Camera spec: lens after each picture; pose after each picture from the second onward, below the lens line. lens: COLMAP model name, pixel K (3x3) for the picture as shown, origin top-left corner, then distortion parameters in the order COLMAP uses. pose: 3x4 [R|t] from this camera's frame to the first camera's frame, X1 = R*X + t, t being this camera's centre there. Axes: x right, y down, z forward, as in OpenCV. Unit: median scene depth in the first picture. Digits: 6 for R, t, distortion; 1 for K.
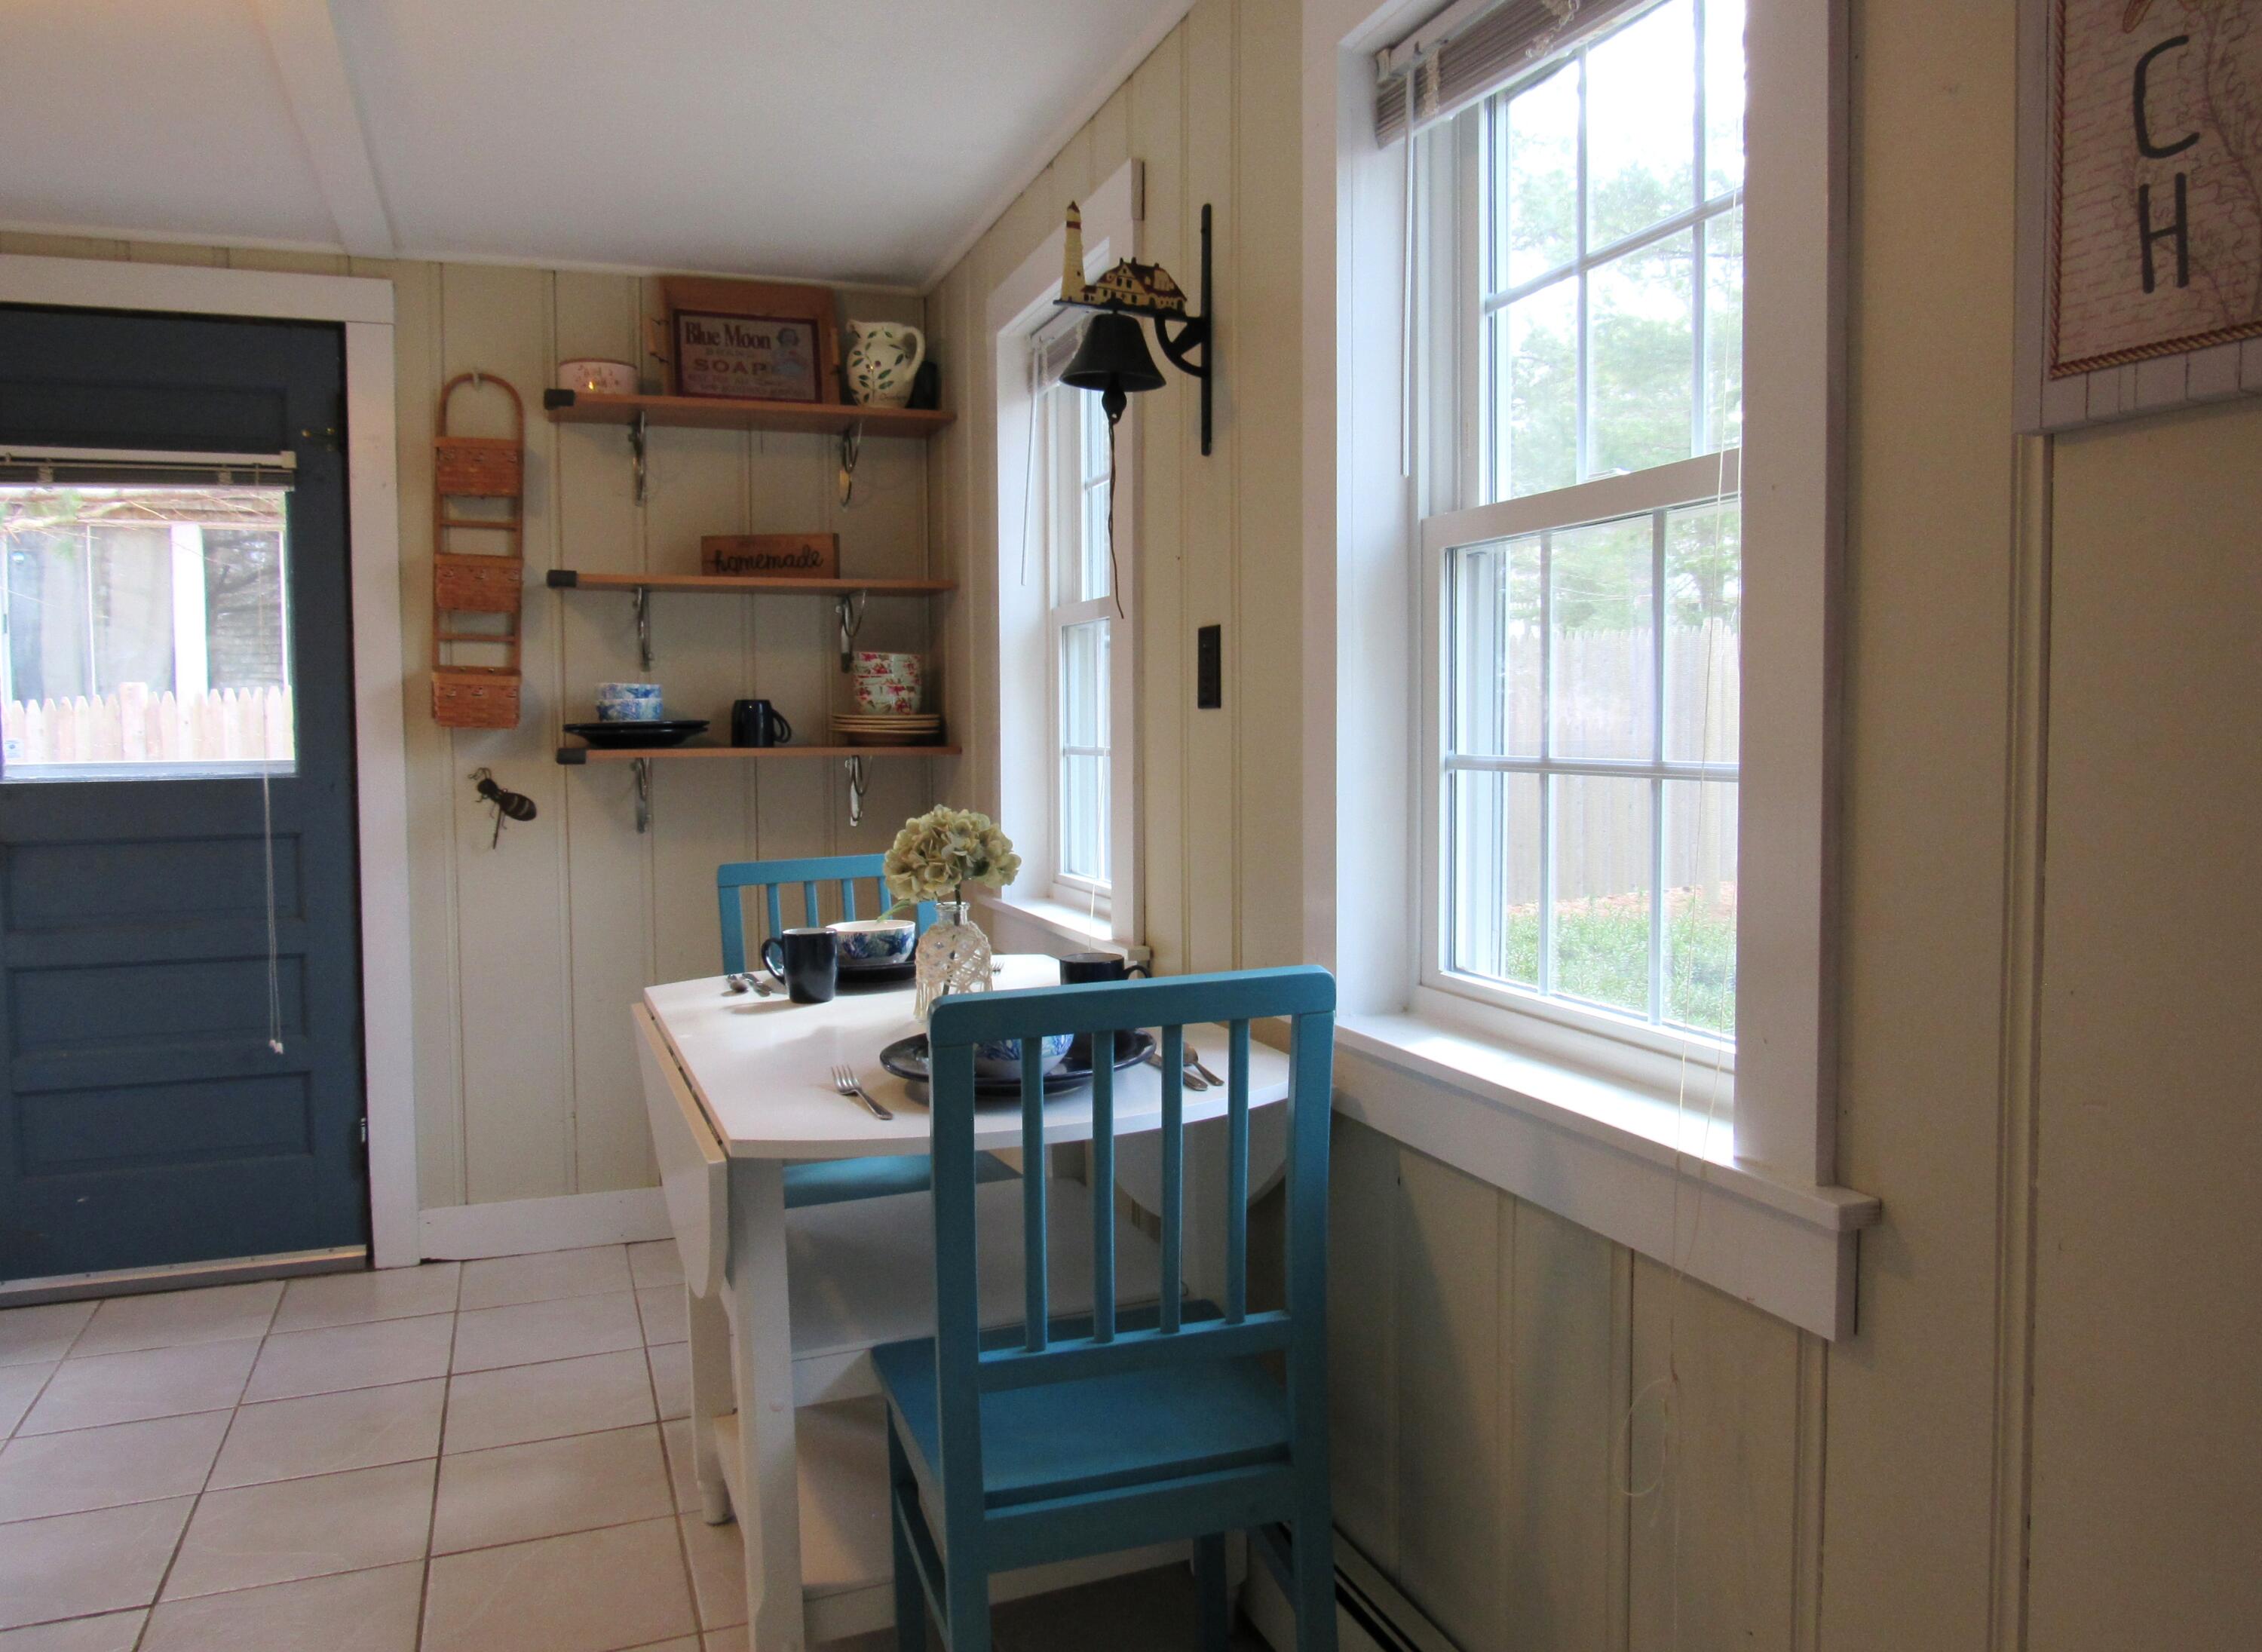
lens RADIAL K [[1647.6, 0, 1131.2], [0, 1647.6, 813.4], [0, 0, 1]] dist [-0.030597, 0.011028]
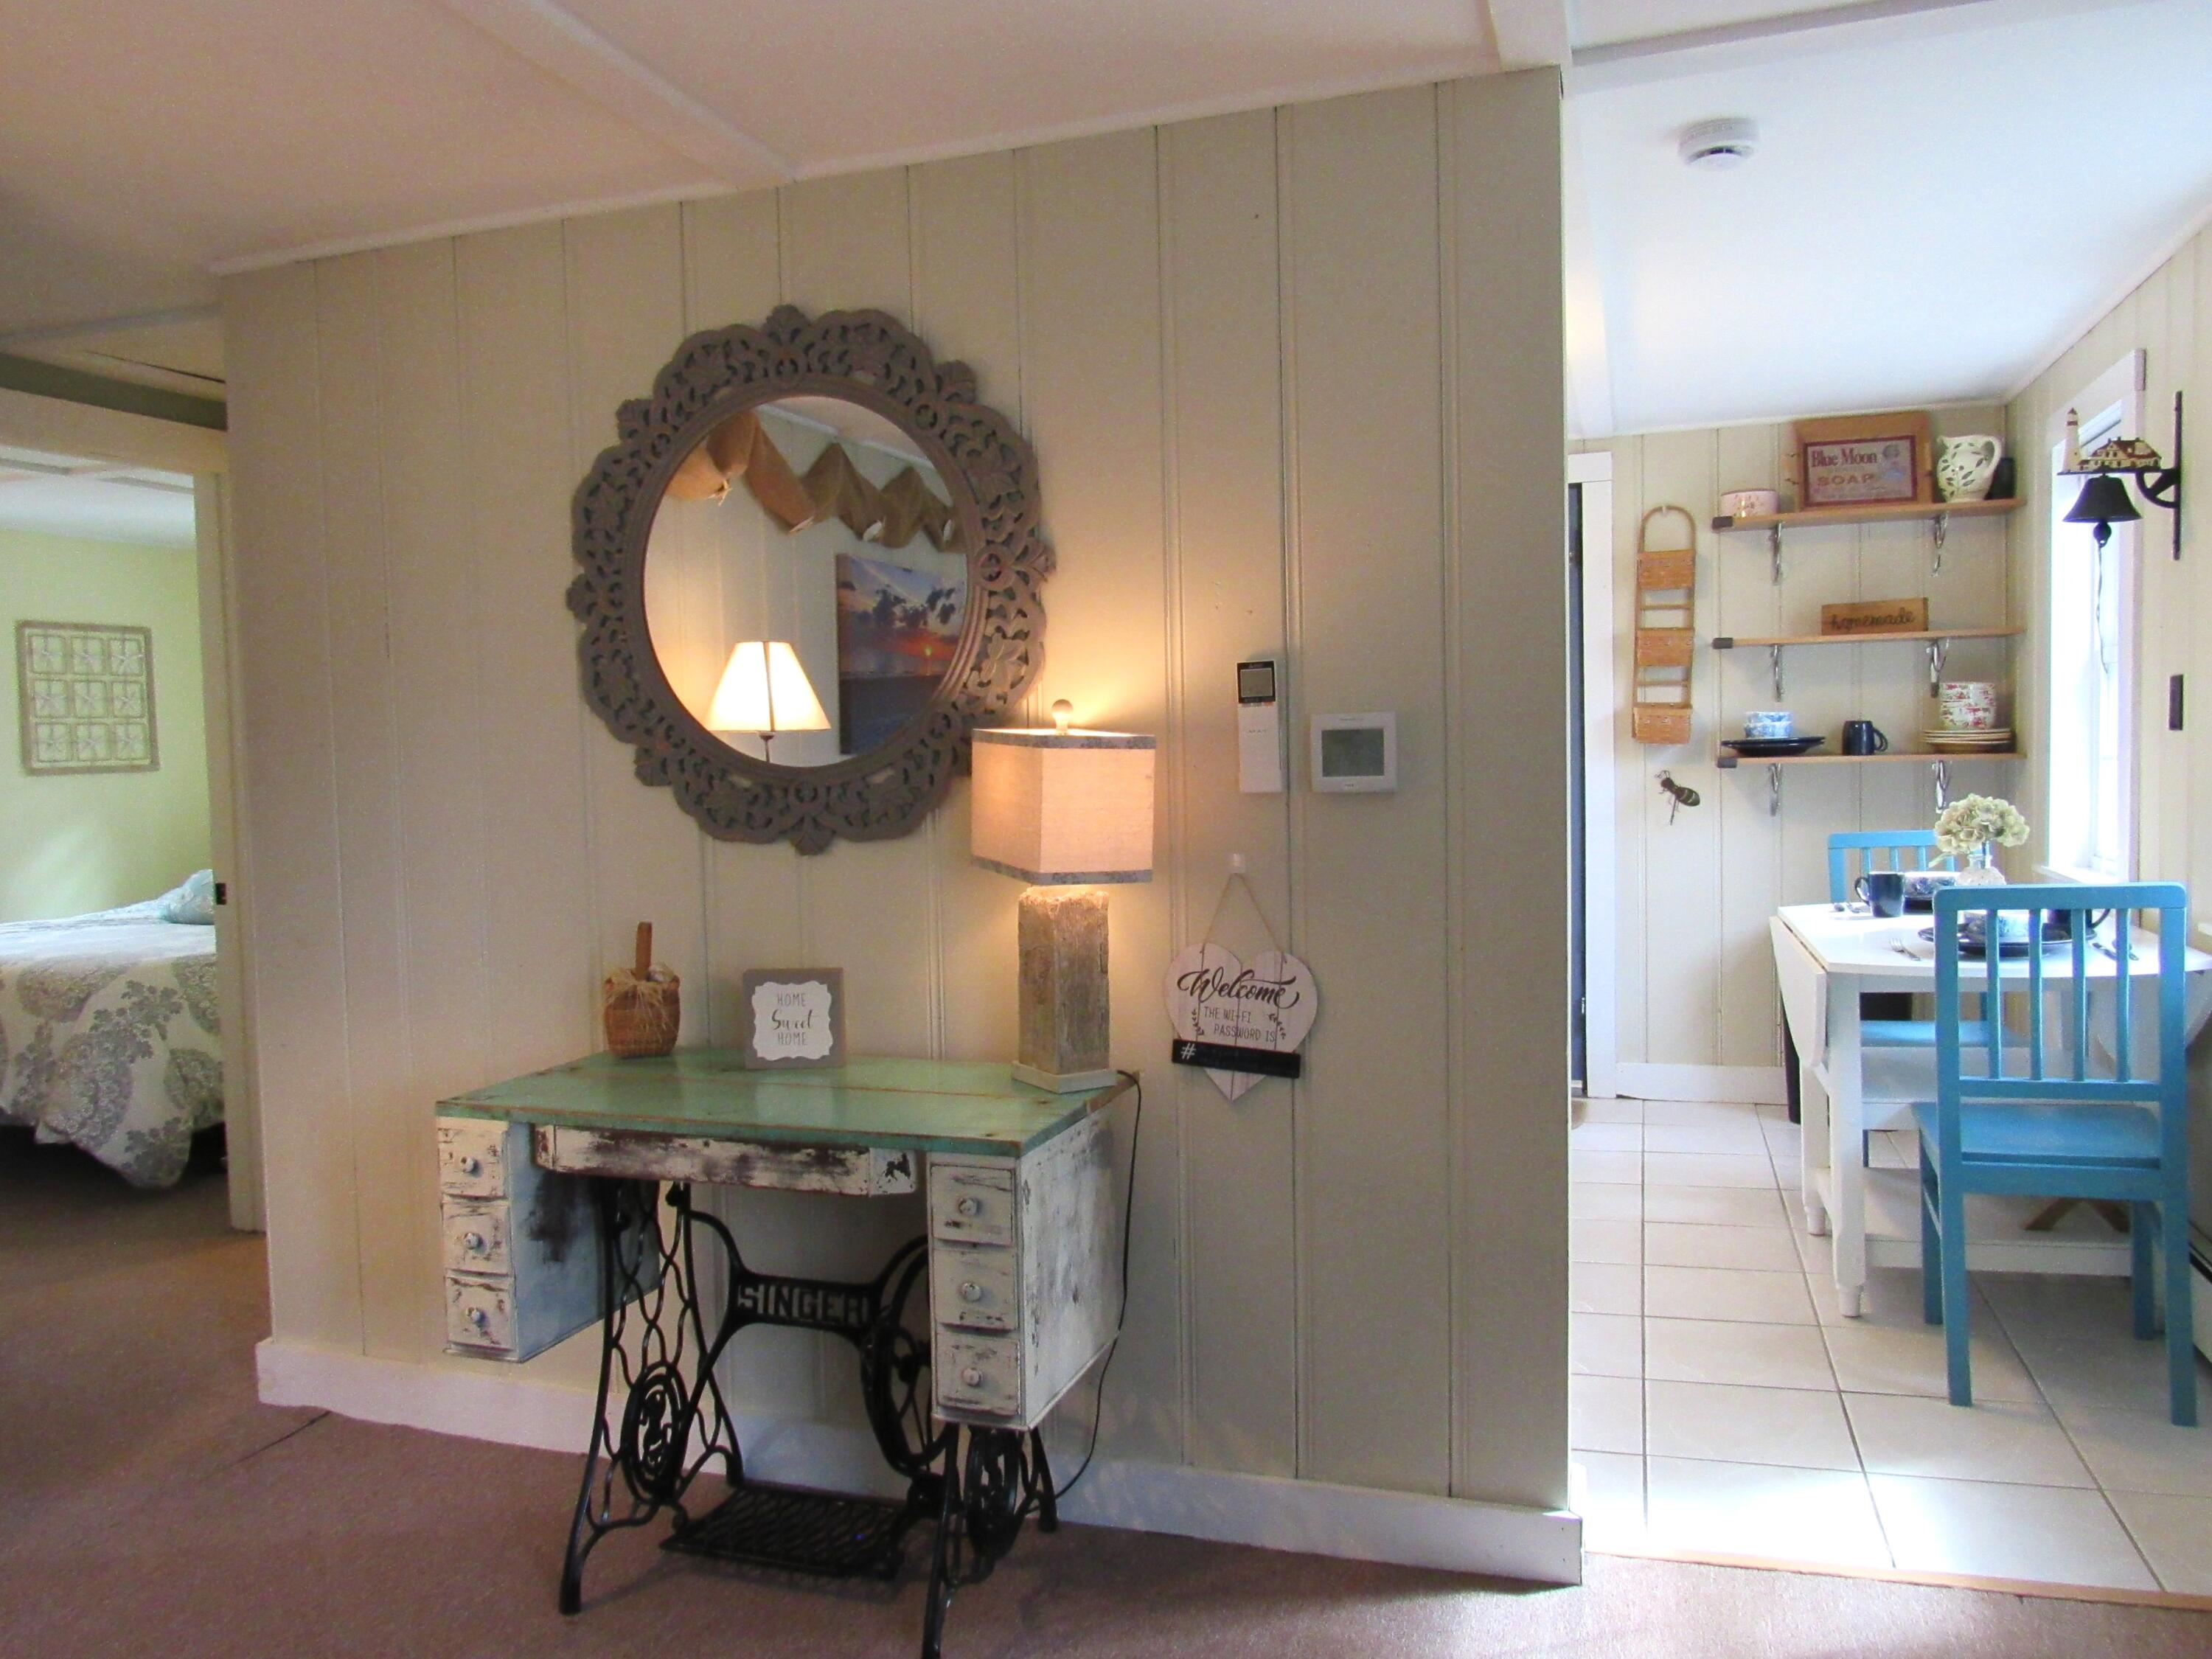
lens RADIAL K [[1611.2, 0, 1117.9], [0, 1611.2, 835.1], [0, 0, 1]] dist [-0.030597, 0.011028]
pose [[0.784682, 0.021649, -0.619520, 0.121841], [-0.013088, 0.999746, 0.018358, 0.010869], [0.619760, -0.006296, 0.784766, -0.460923]]
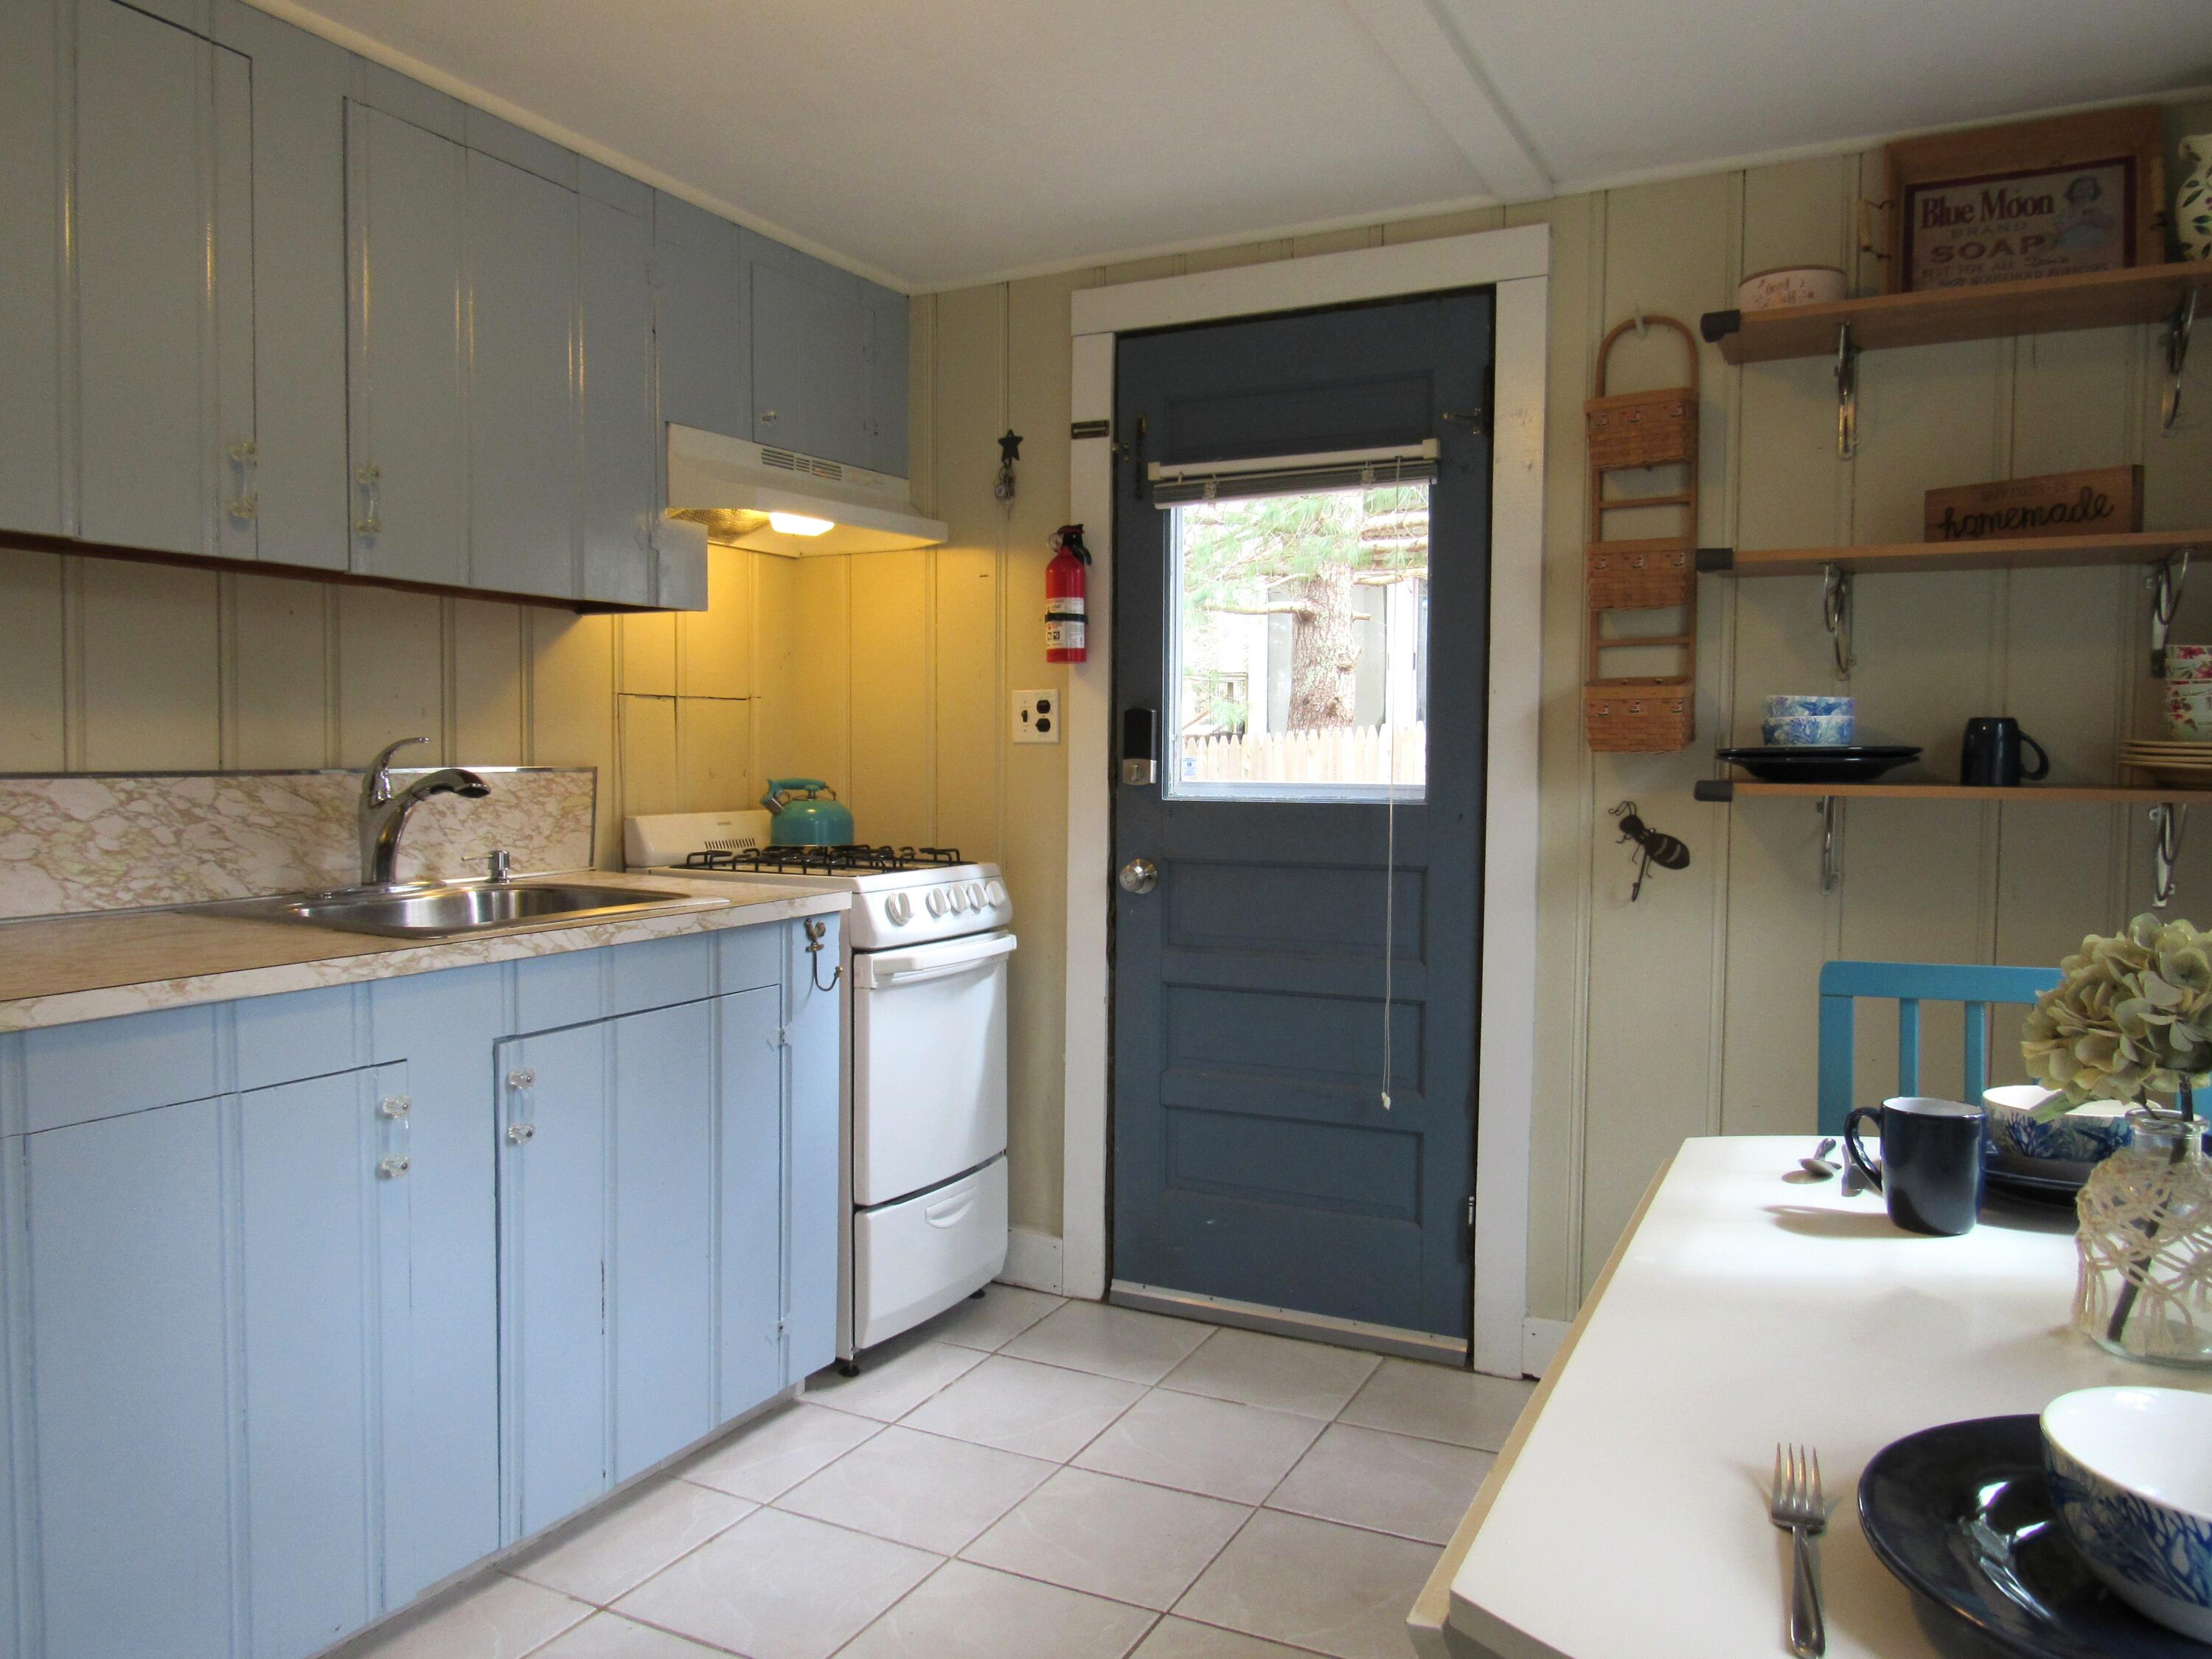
lens RADIAL K [[1611.2, 0, 1095.1], [0, 1611.2, 836.4], [0, 0, 1]] dist [-0.030597, 0.011028]
pose [[0.673222, 0.050813, -0.737693, 0.017868], [-0.050927, 0.998453, 0.022297, -0.014828], [0.737685, 0.022558, 0.674768, 0.269108]]
